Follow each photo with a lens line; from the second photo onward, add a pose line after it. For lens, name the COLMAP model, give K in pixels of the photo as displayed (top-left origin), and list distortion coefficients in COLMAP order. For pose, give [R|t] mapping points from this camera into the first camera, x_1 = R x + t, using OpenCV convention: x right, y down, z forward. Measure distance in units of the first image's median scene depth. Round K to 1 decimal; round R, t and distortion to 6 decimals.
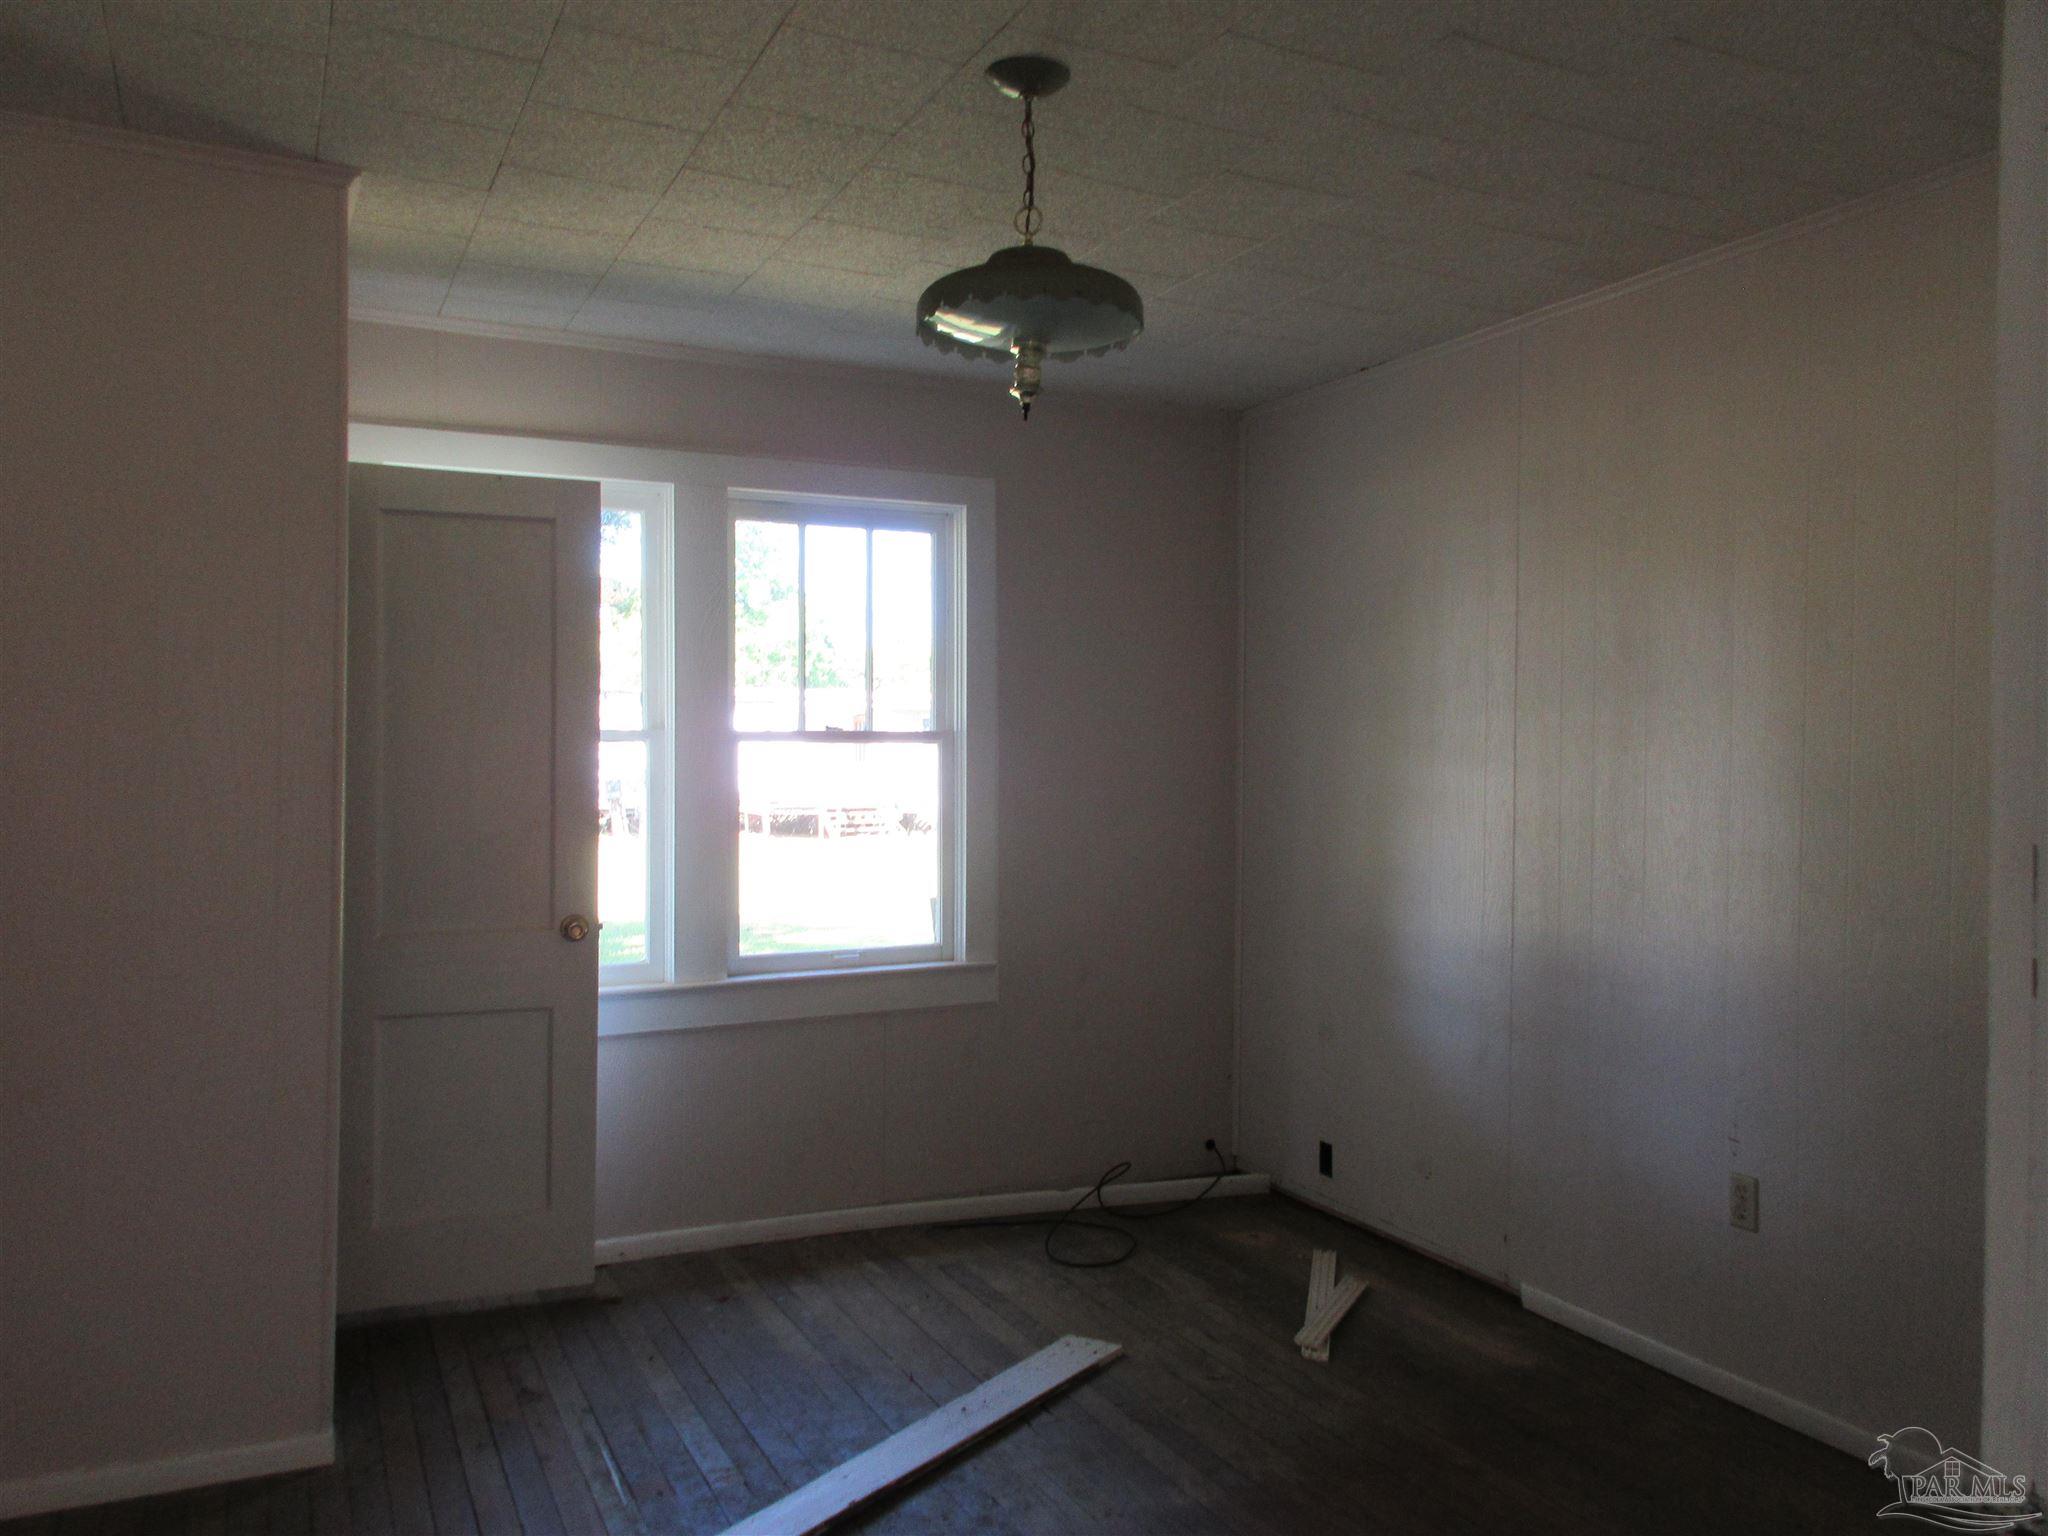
lens RADIAL K [[1540.6, 0, 1024.0], [0, 1540.6, 768.0], [0, 0, 1]] dist [0.010701, -0.000808]
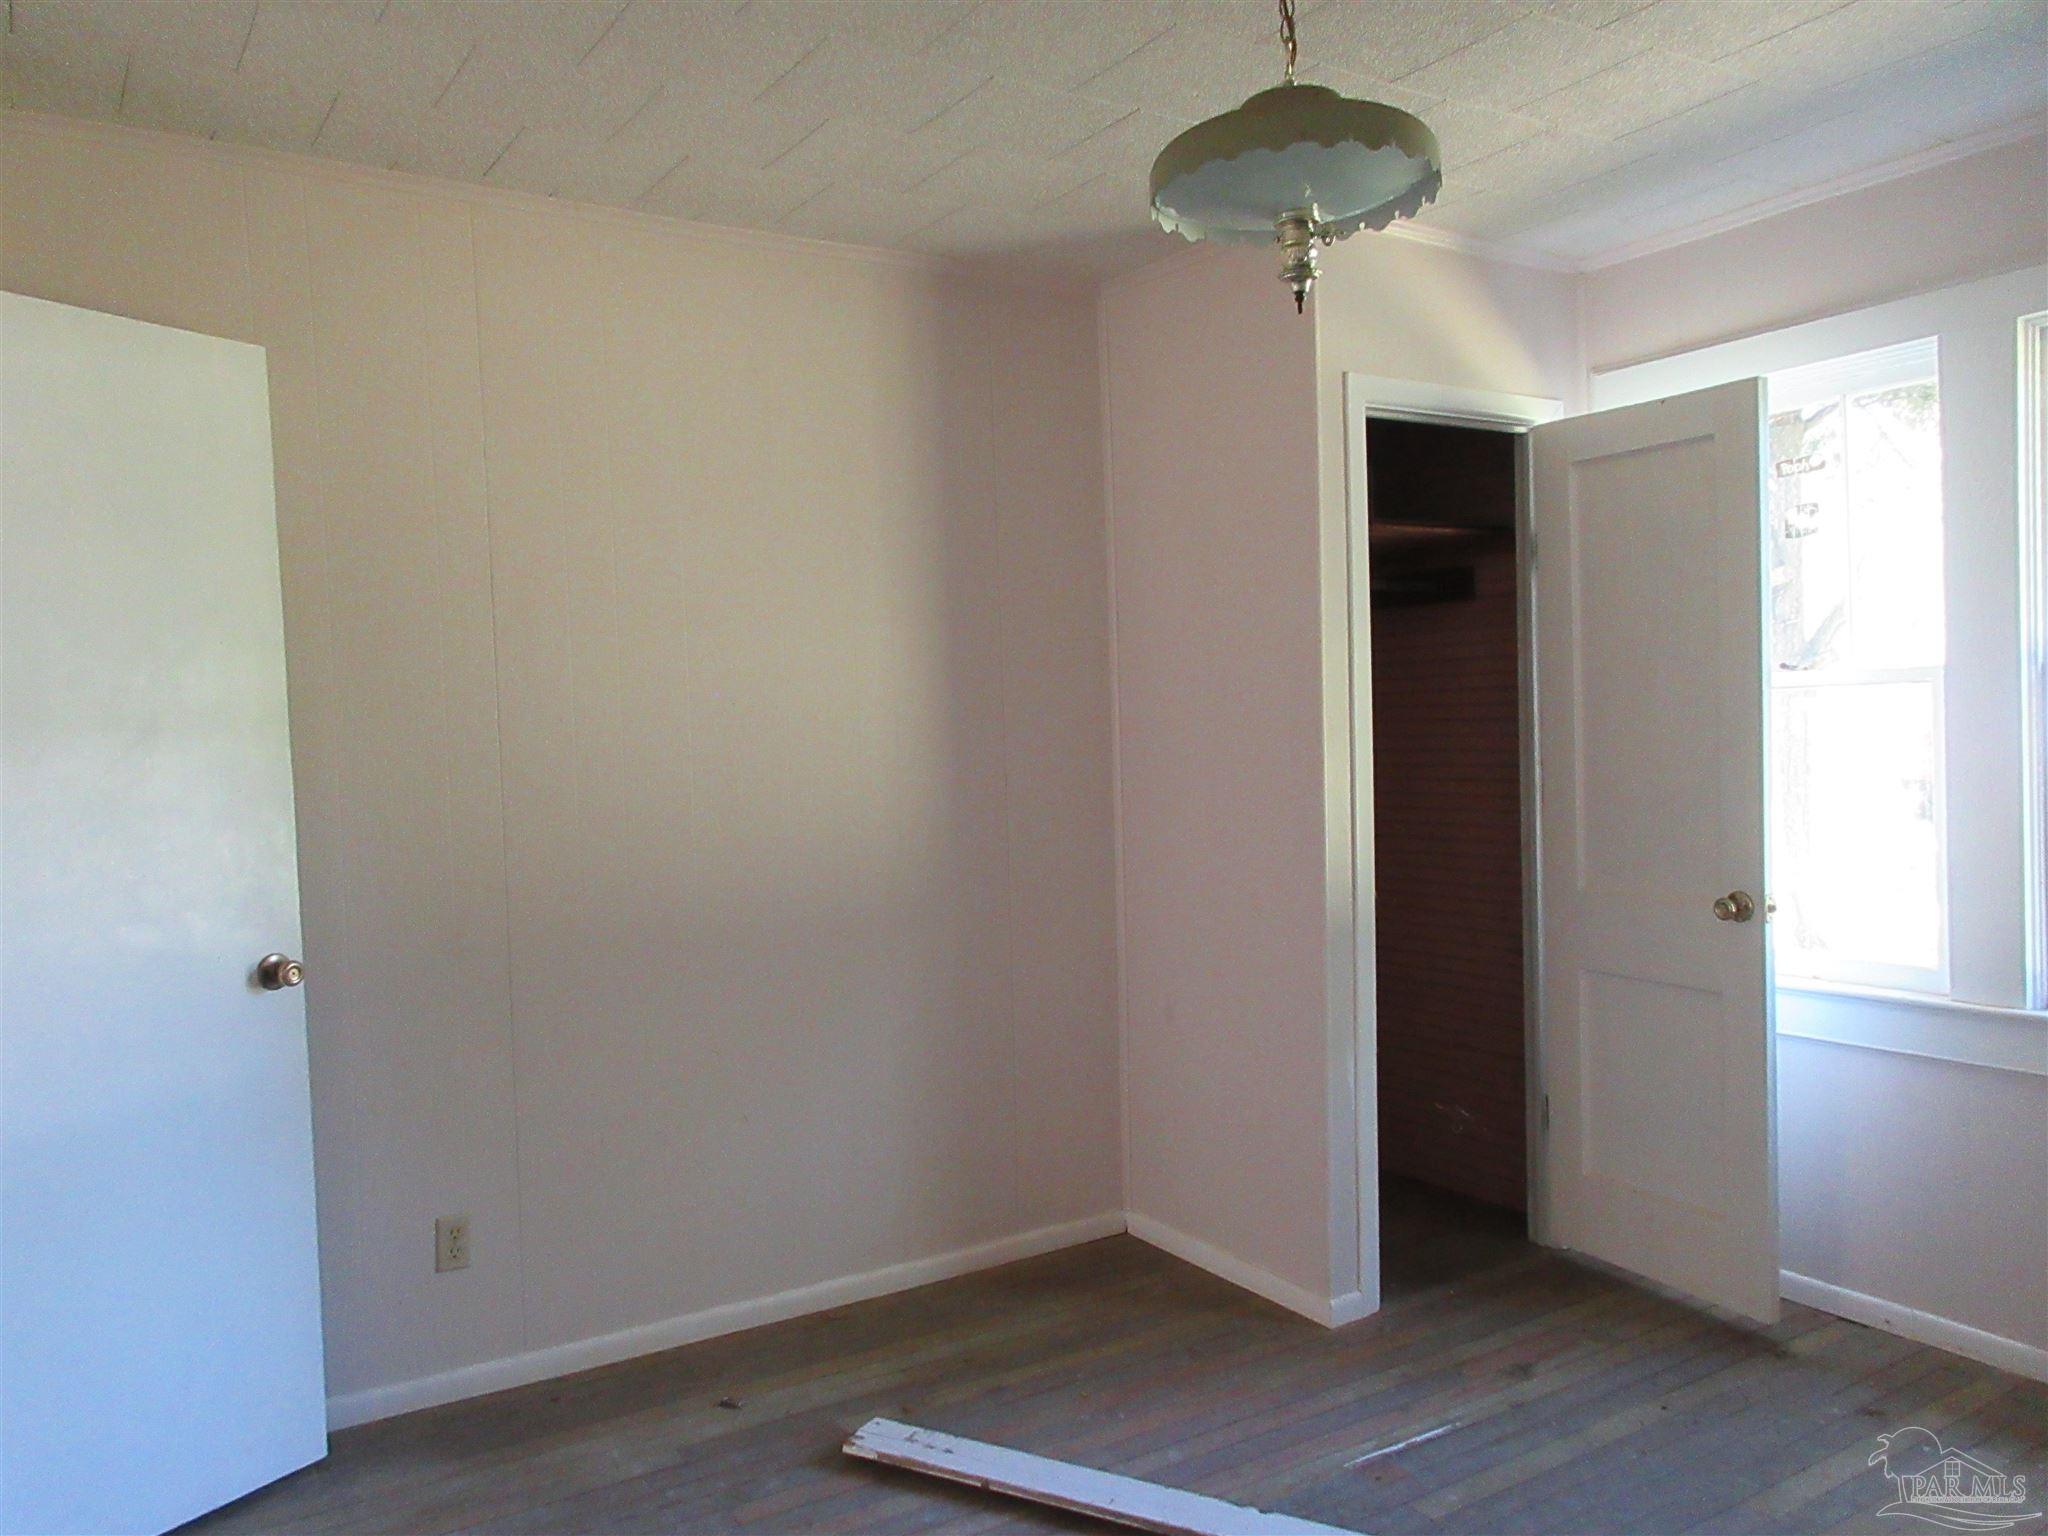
lens RADIAL K [[1602.1, 0, 1024.0], [0, 1602.1, 768.0], [0, 0, 1]] dist [-0.003938, -0.004040]
pose [[0.135524, 0.029955, -0.990321, 0.579086], [0.023215, 0.999172, 0.033400, -0.013969], [0.990502, -0.027516, 0.134717, 0.521364]]
